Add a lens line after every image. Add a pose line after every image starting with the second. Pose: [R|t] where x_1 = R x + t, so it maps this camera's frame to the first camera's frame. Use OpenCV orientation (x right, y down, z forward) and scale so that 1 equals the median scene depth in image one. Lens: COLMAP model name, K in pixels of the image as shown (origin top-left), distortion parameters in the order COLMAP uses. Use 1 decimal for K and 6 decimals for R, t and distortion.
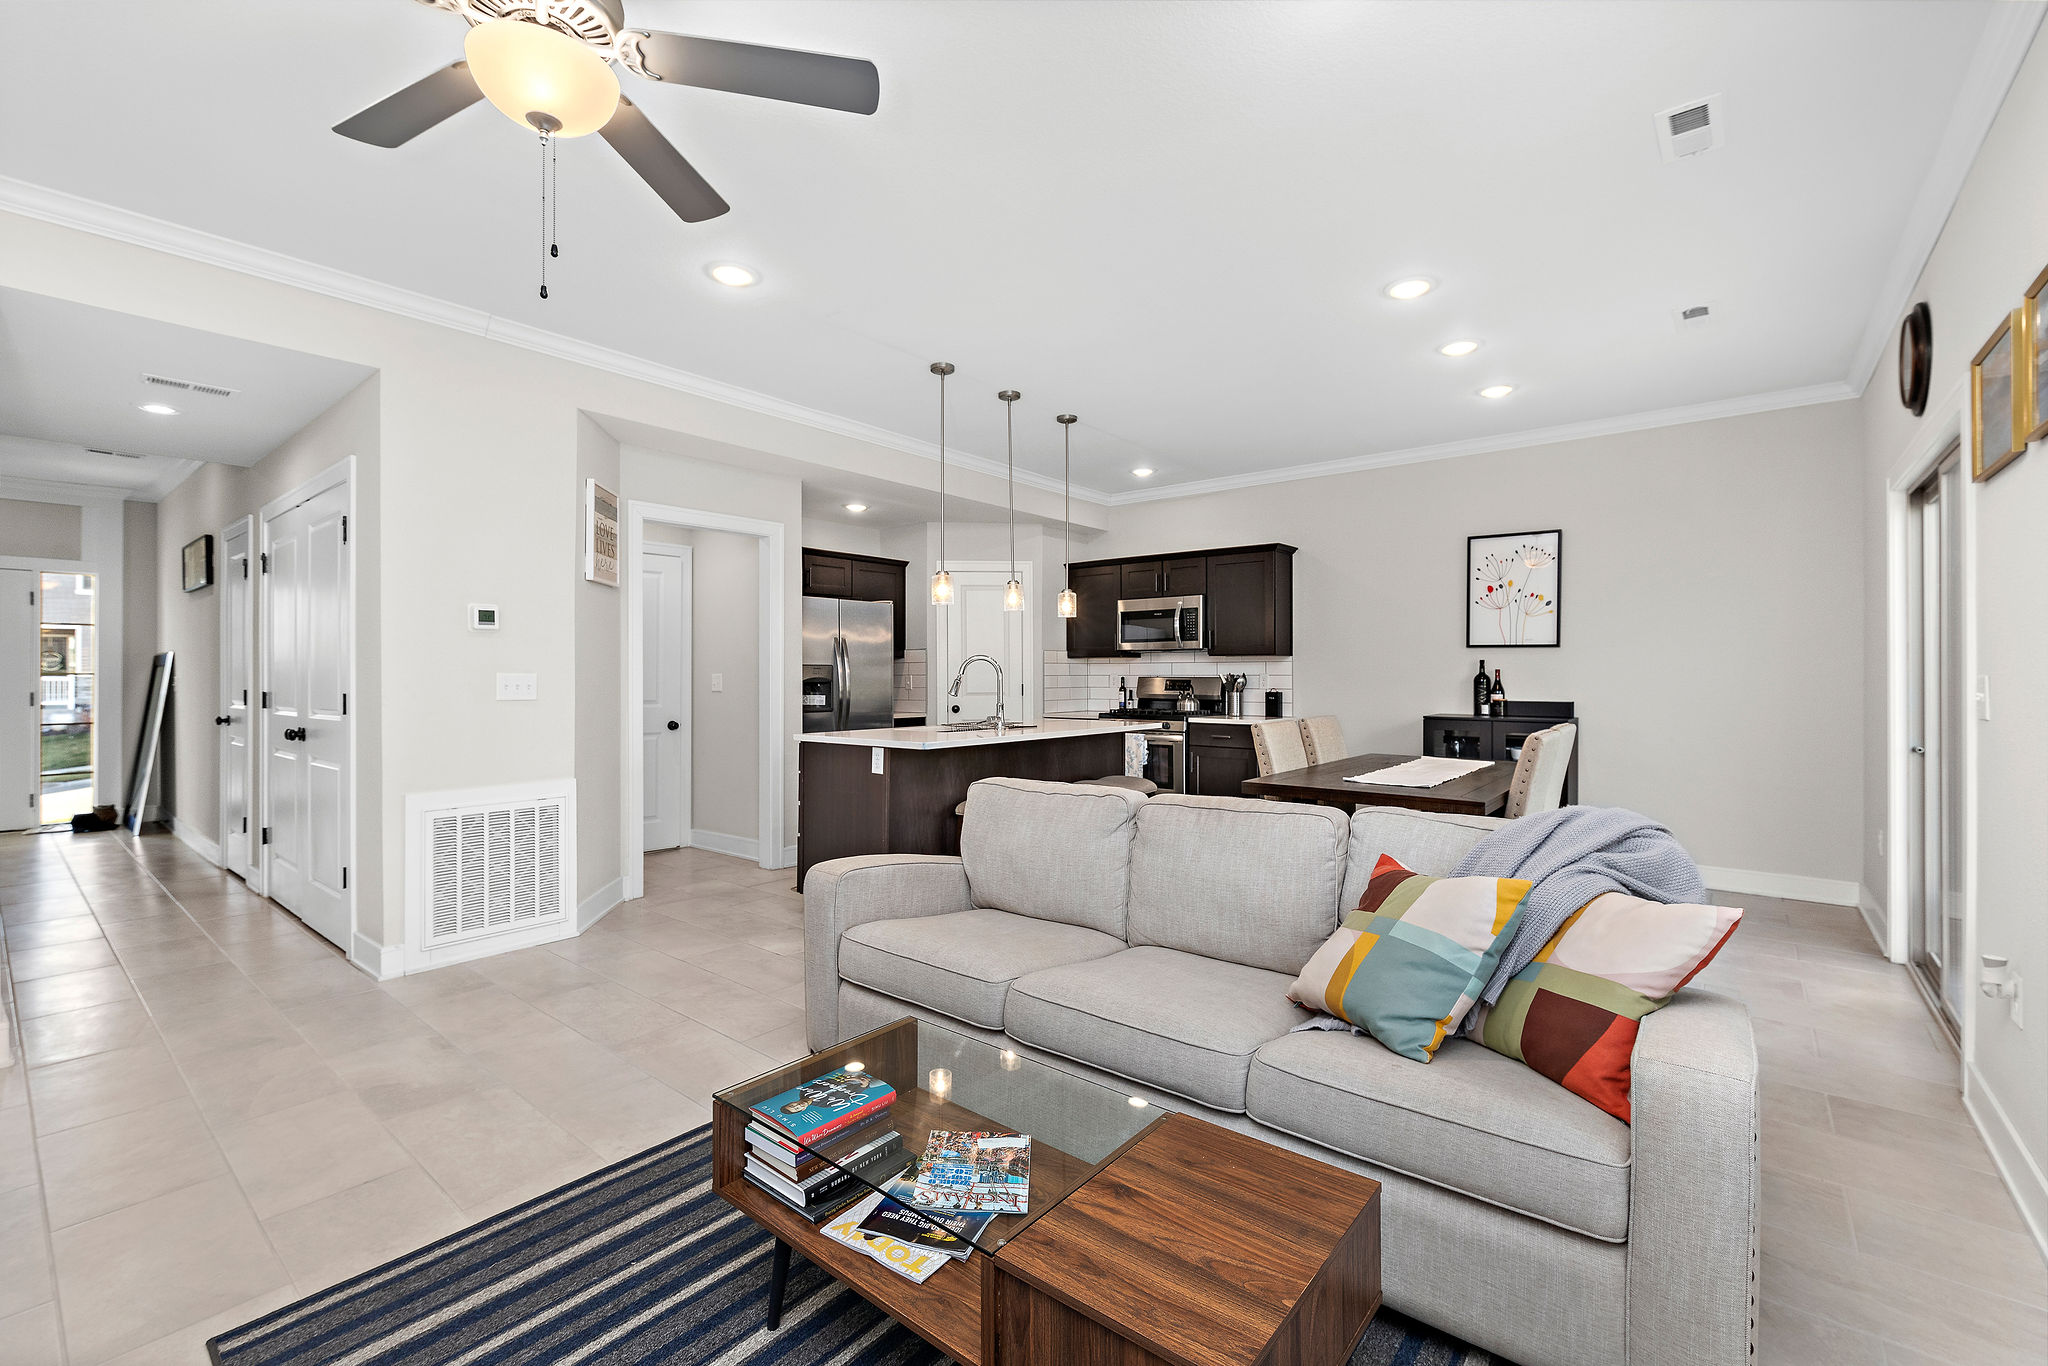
lens RADIAL K [[882.1, 0, 1024.0], [0, 882.1, 683.0], [0, 0, 1]] dist [-0.000444, -0.000135]
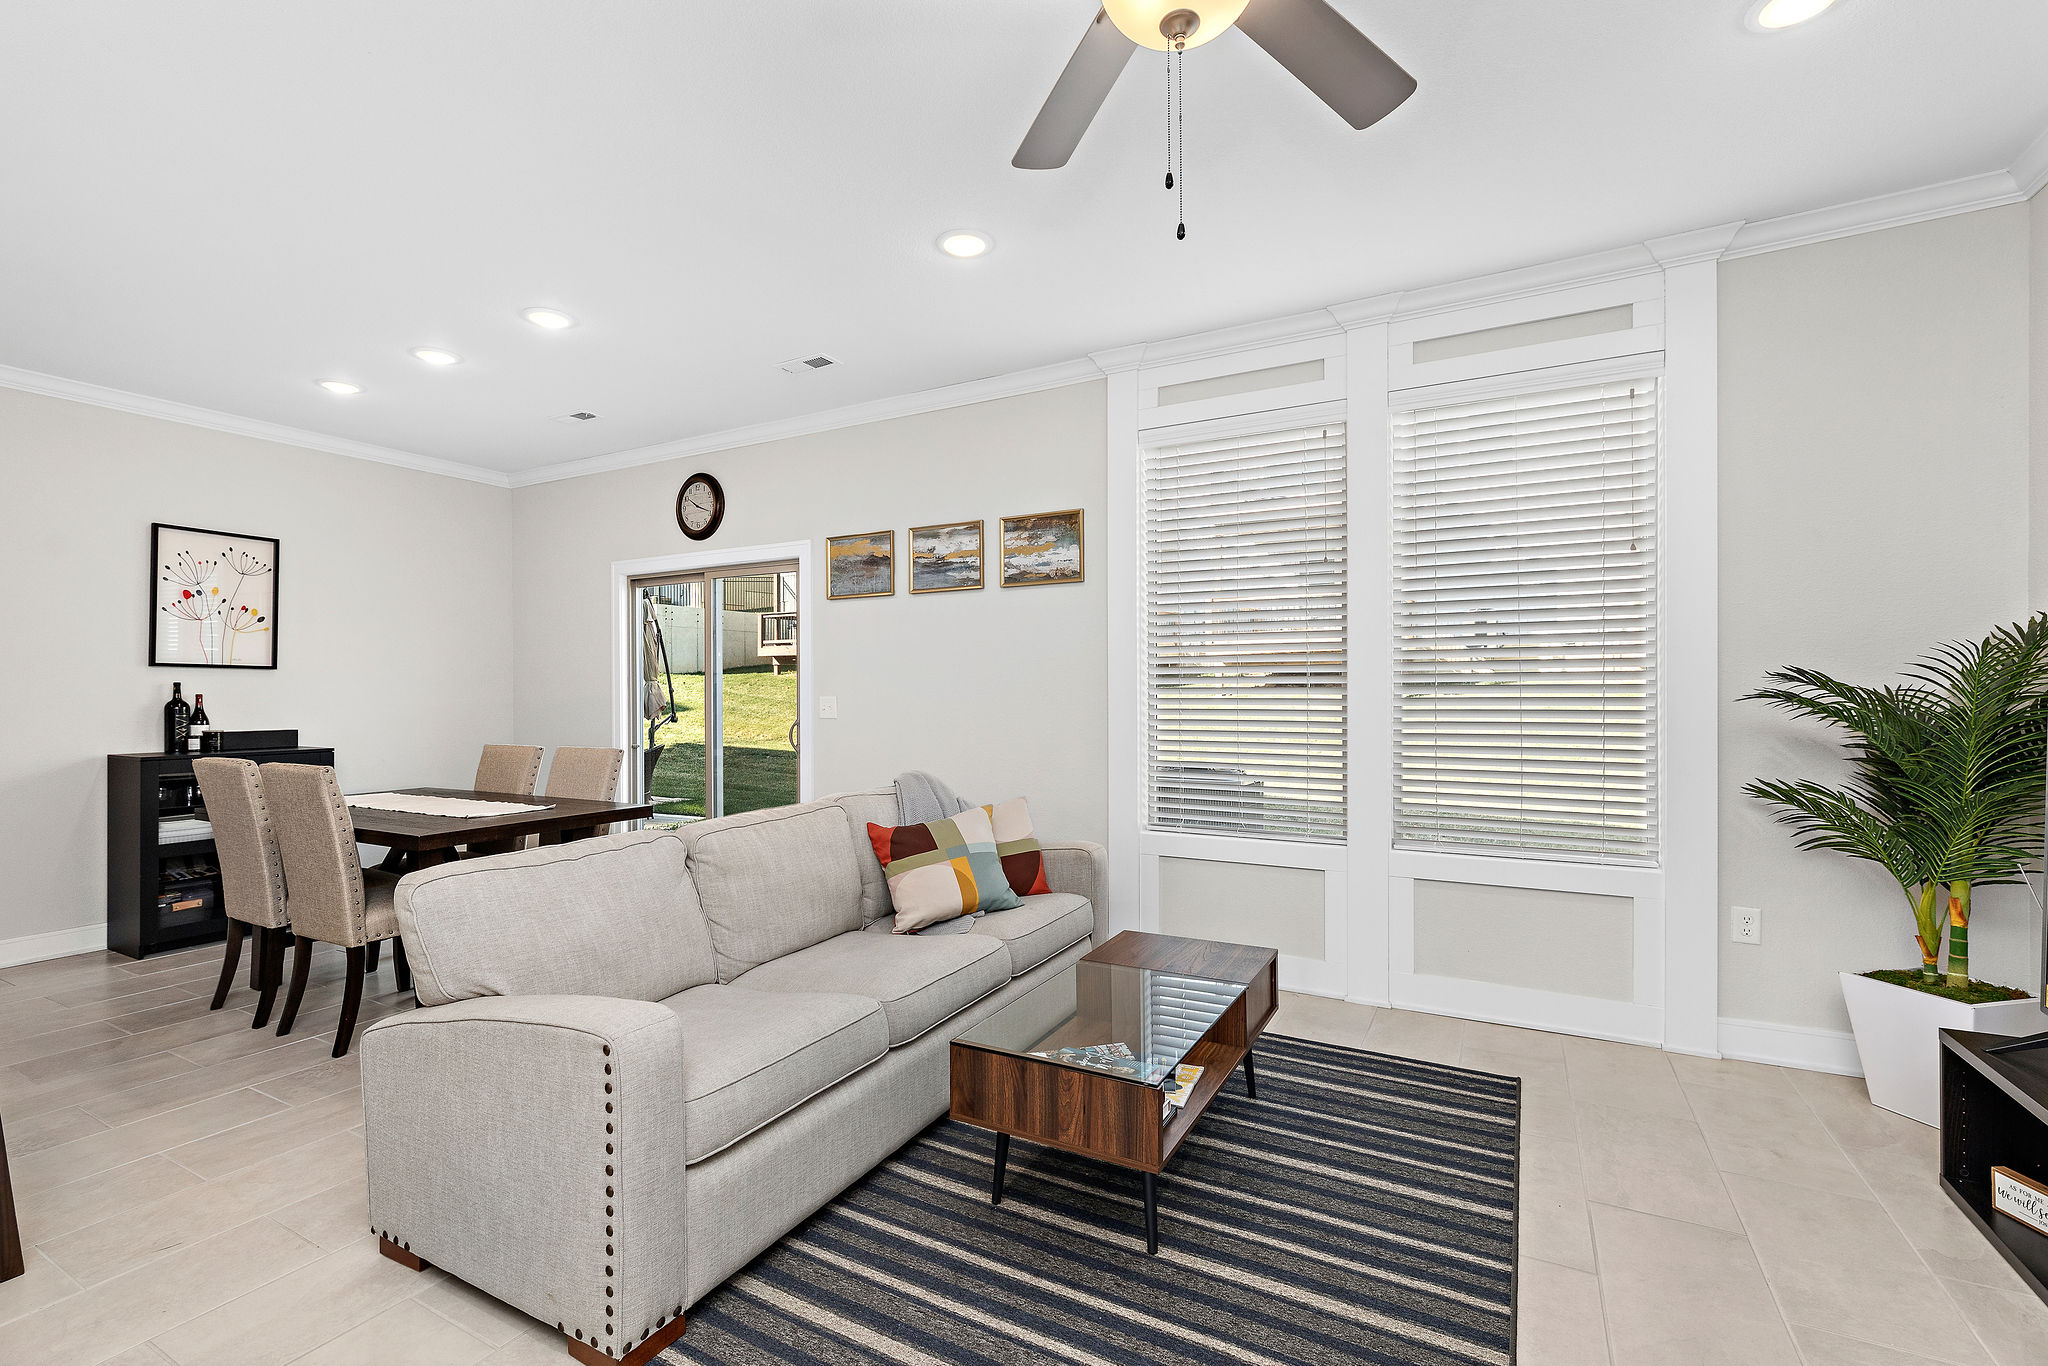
lens RADIAL K [[886.8, 0, 1027.2], [0, 886.8, 695.4], [0, 0, 1]] dist [-0.002377, -0.000538]
pose [[-0.192450, -0.000895, 0.981306, -0.412695], [0.016864, 0.999849, 0.004219, -0.004861], [-0.981162, 0.017361, -0.192406, 0.405617]]
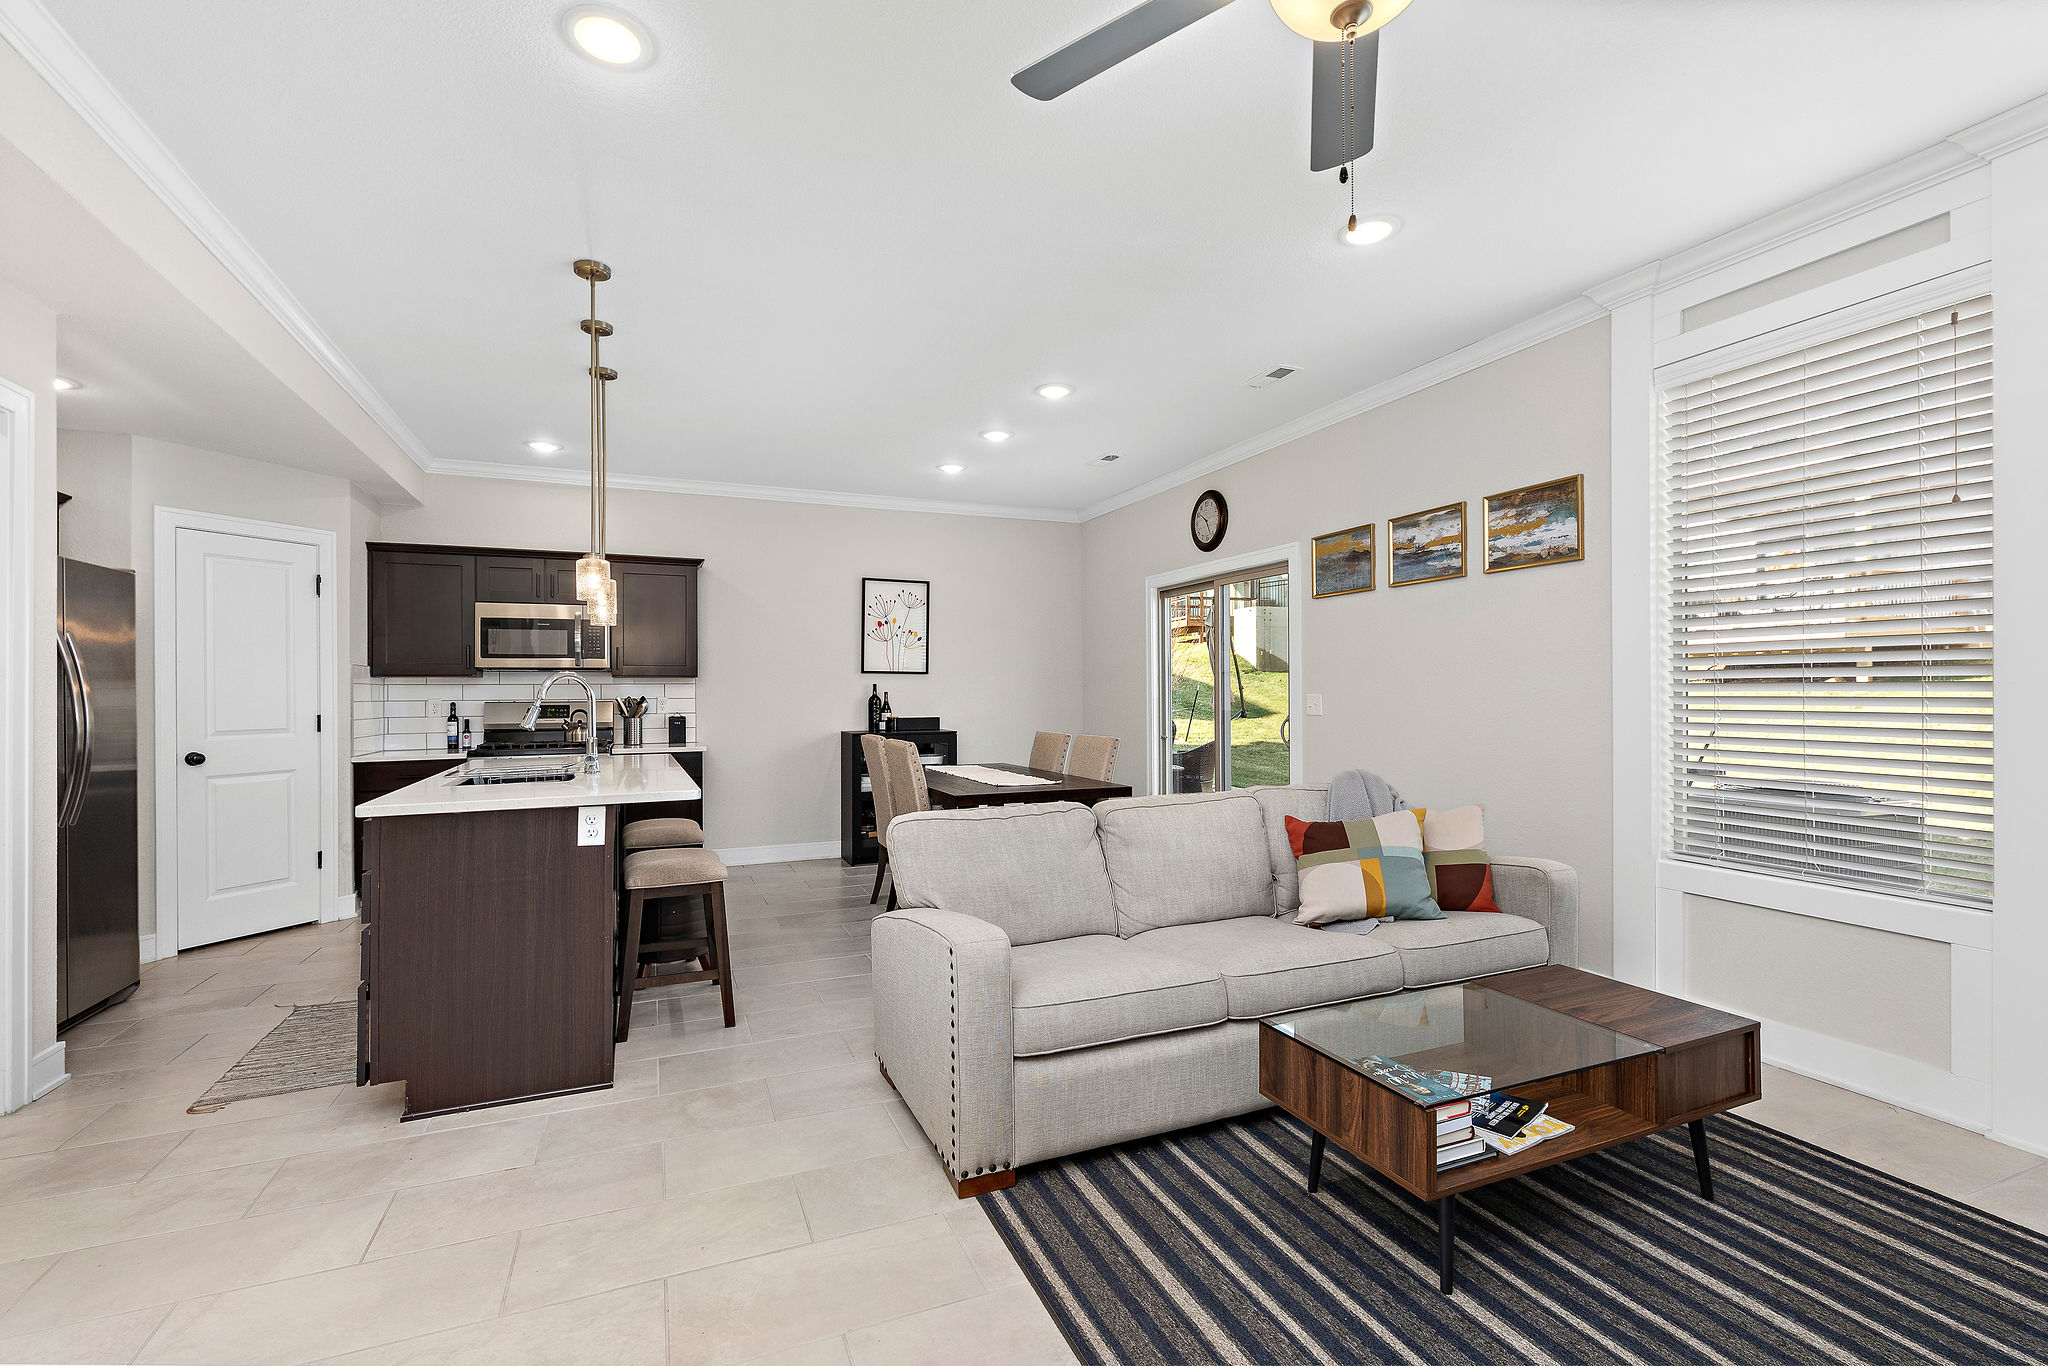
lens RADIAL K [[886.8, 0, 1027.2], [0, 886.8, 695.4], [0, 0, 1]] dist [-0.002377, -0.000538]
pose [[0.461895, -0.003941, 0.886926, -0.437693], [0.015894, 0.999866, -0.003835, -0.003036], [-0.886792, 0.015868, 0.461896, 0.277052]]
